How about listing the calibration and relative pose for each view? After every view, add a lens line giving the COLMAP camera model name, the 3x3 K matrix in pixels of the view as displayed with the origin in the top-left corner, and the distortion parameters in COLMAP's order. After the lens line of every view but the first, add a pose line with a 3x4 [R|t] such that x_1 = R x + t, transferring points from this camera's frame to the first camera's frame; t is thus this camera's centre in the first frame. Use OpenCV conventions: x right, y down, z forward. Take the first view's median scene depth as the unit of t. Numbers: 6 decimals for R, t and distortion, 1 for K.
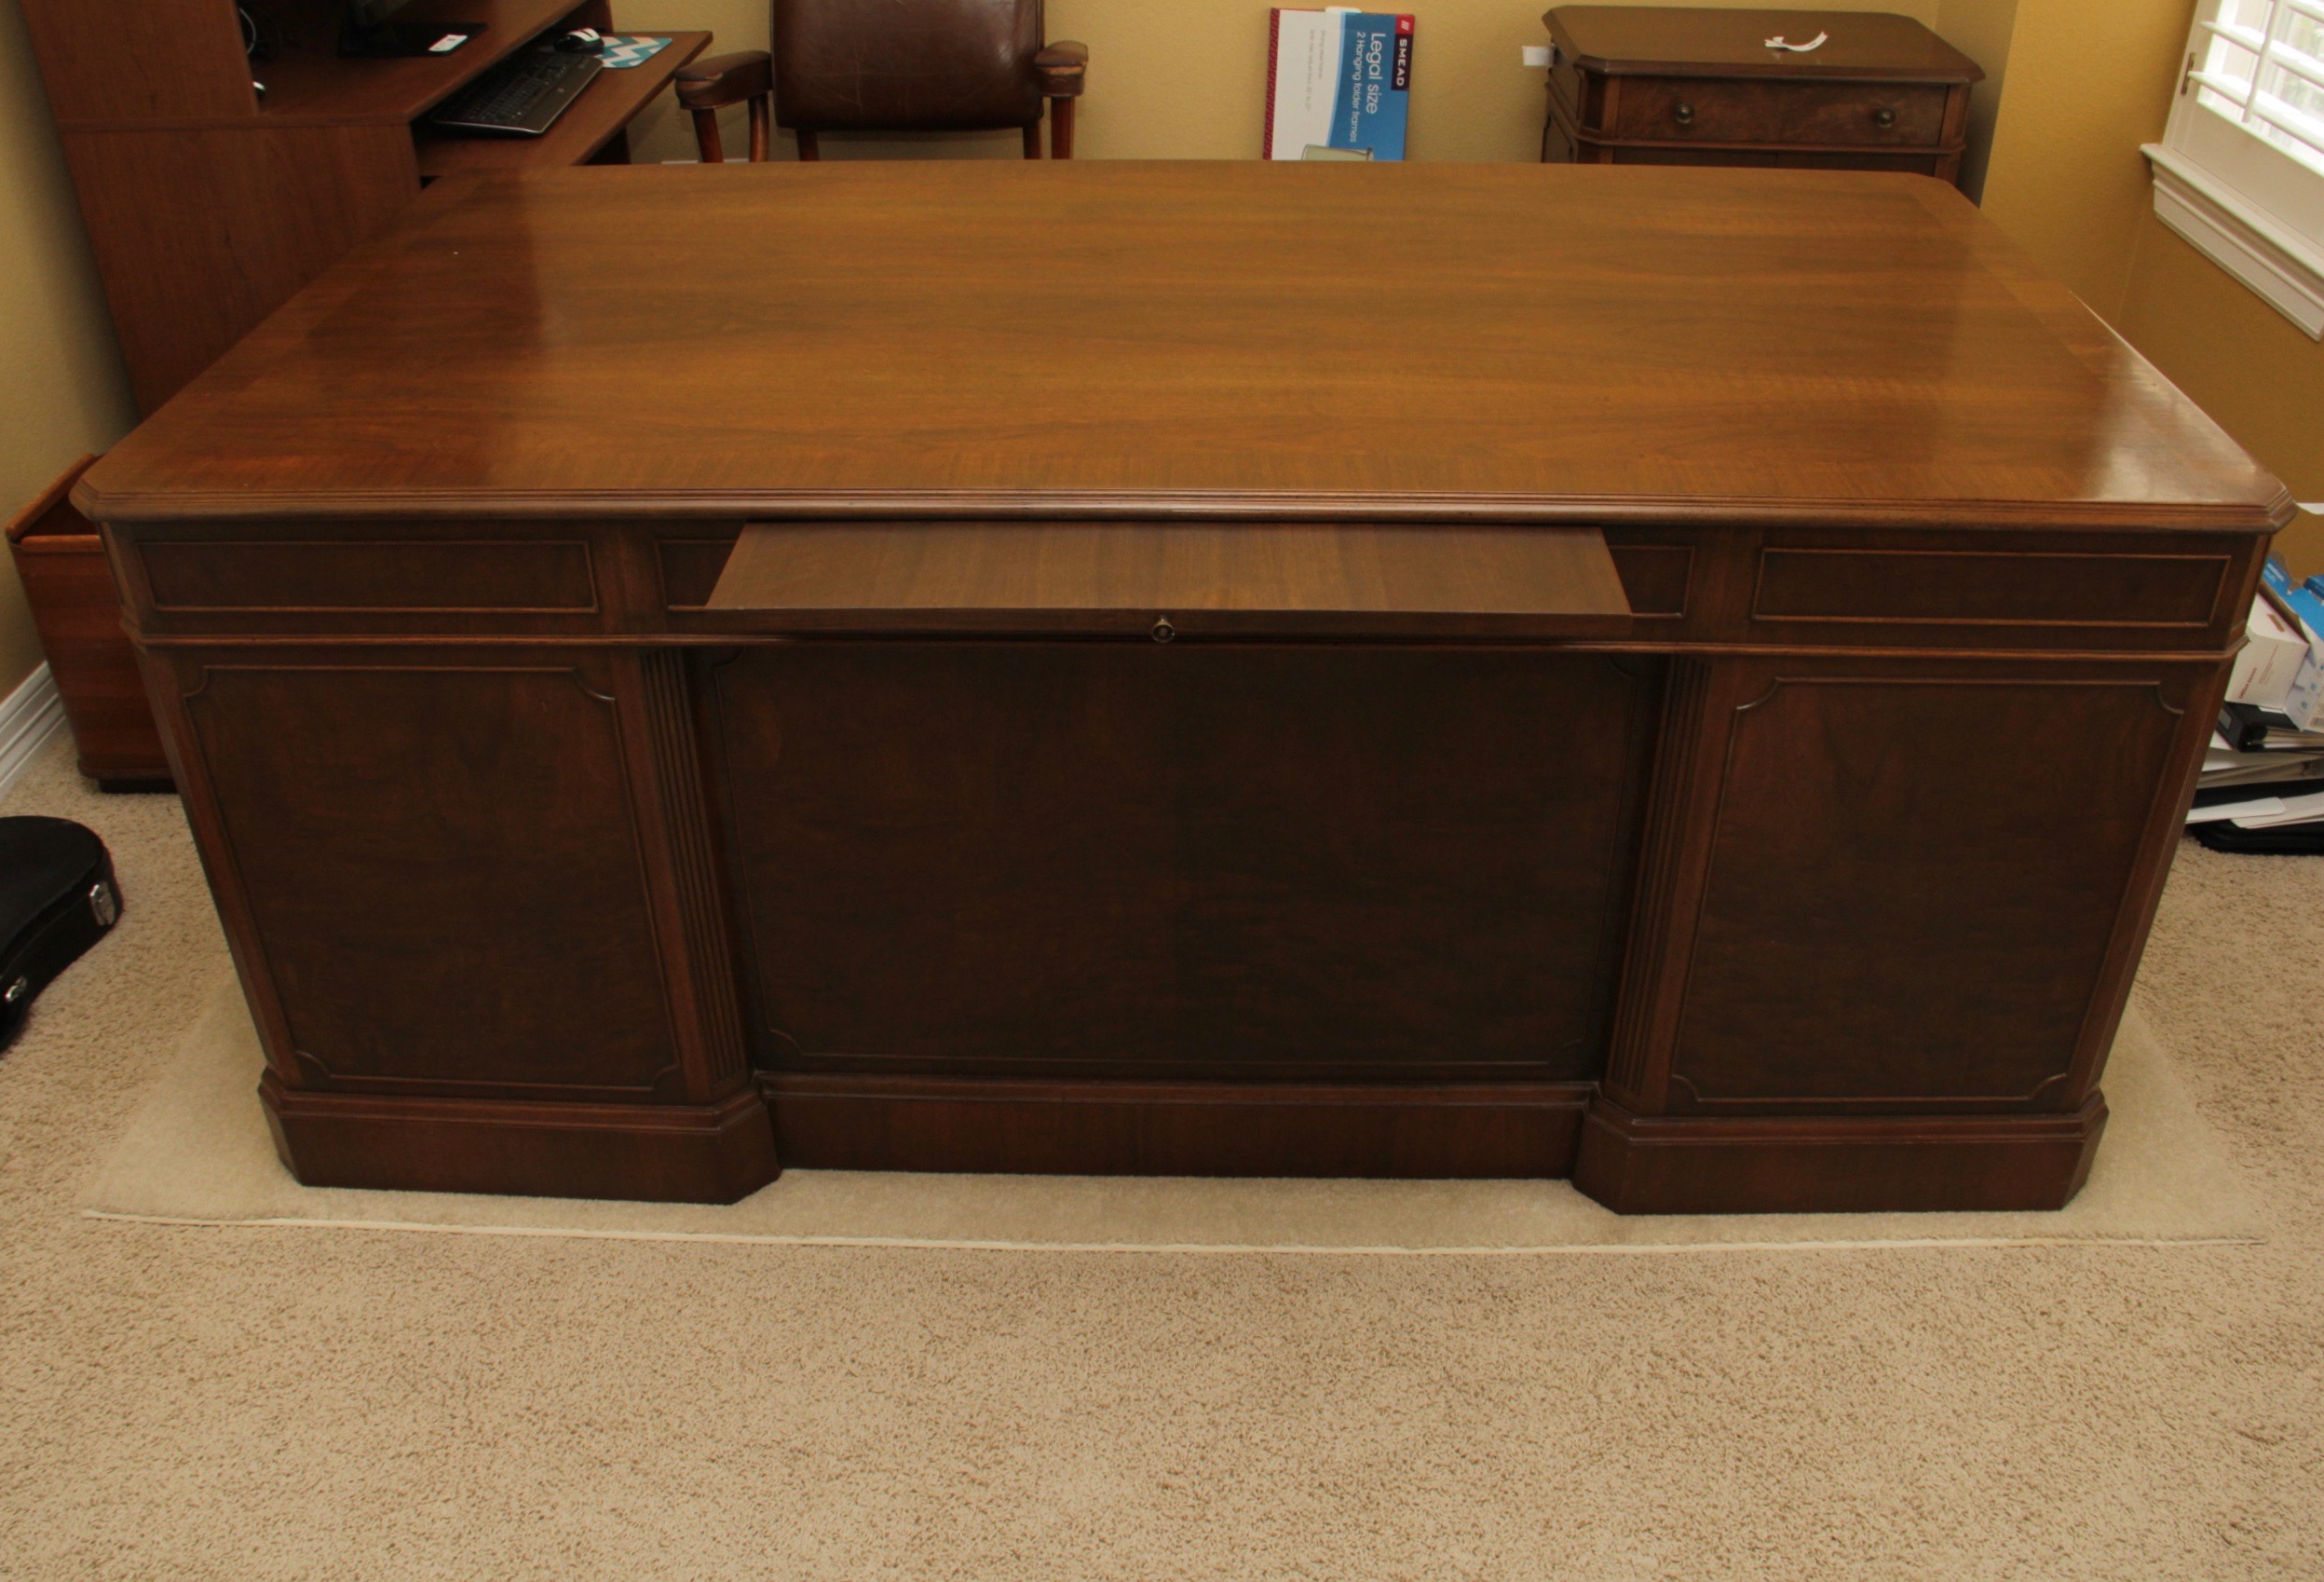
lens RADIAL K [[1987.7, 0, 1162.0], [0, 1987.7, 867.1], [0, 0, 1]] dist [-0.111704, -0.000485]
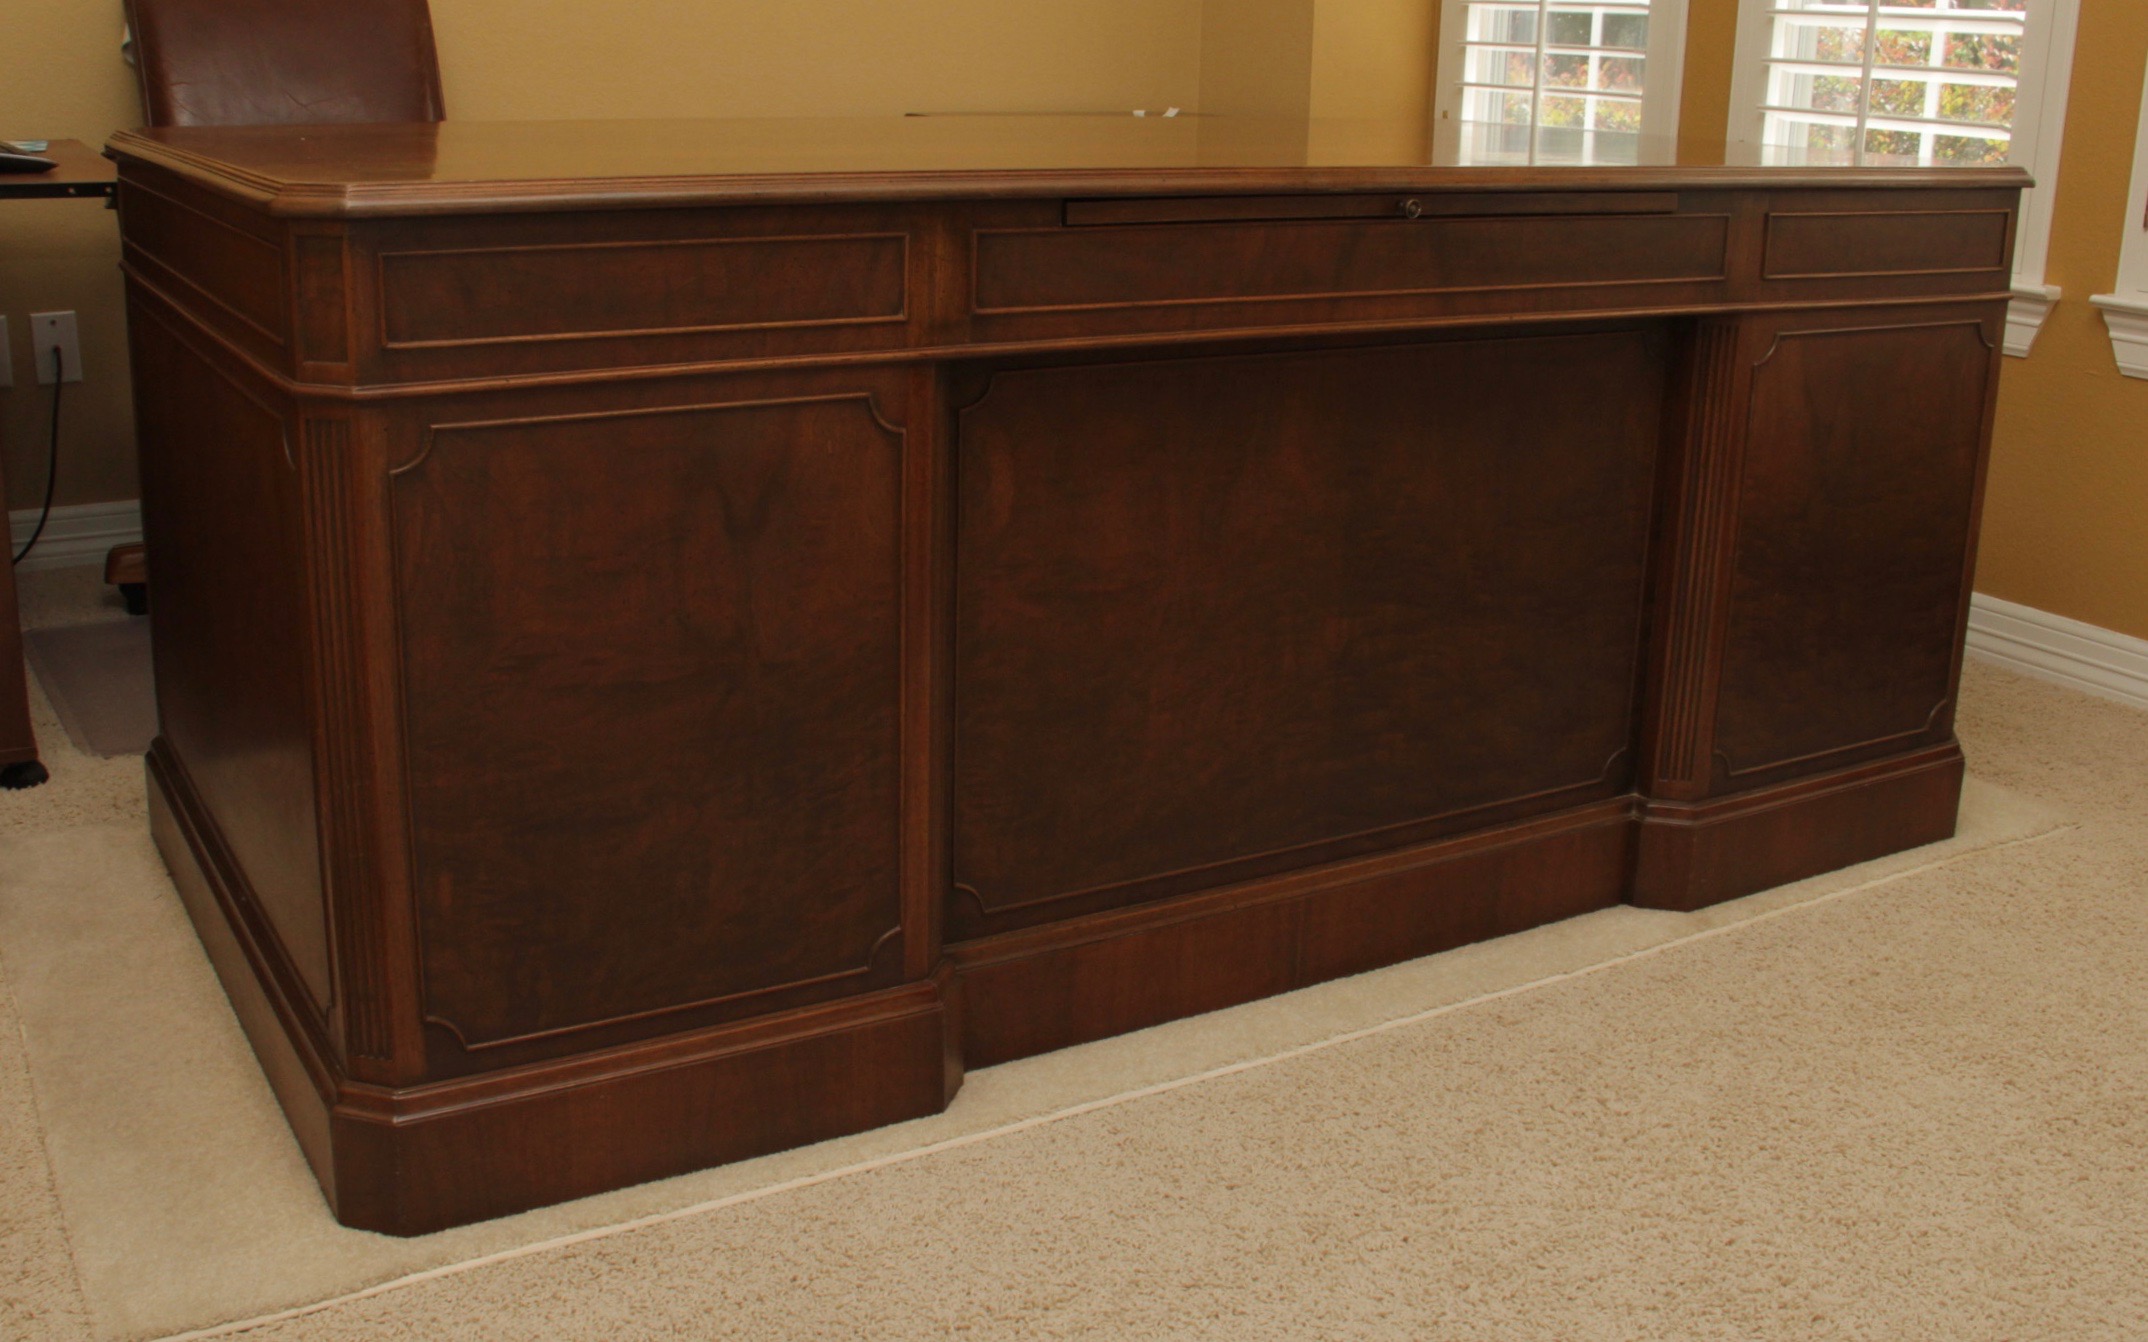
lens RADIAL K [[2140.1, 0, 1074.0], [0, 2140.1, 671.0], [0, 0, 1]] dist [-0.091272, 0.003784]
pose [[0.840737, -0.132230, 0.525049, -0.639096], [0.289022, 0.929608, -0.228682, 0.226220], [-0.457852, 0.344012, 0.819773, 0.176451]]
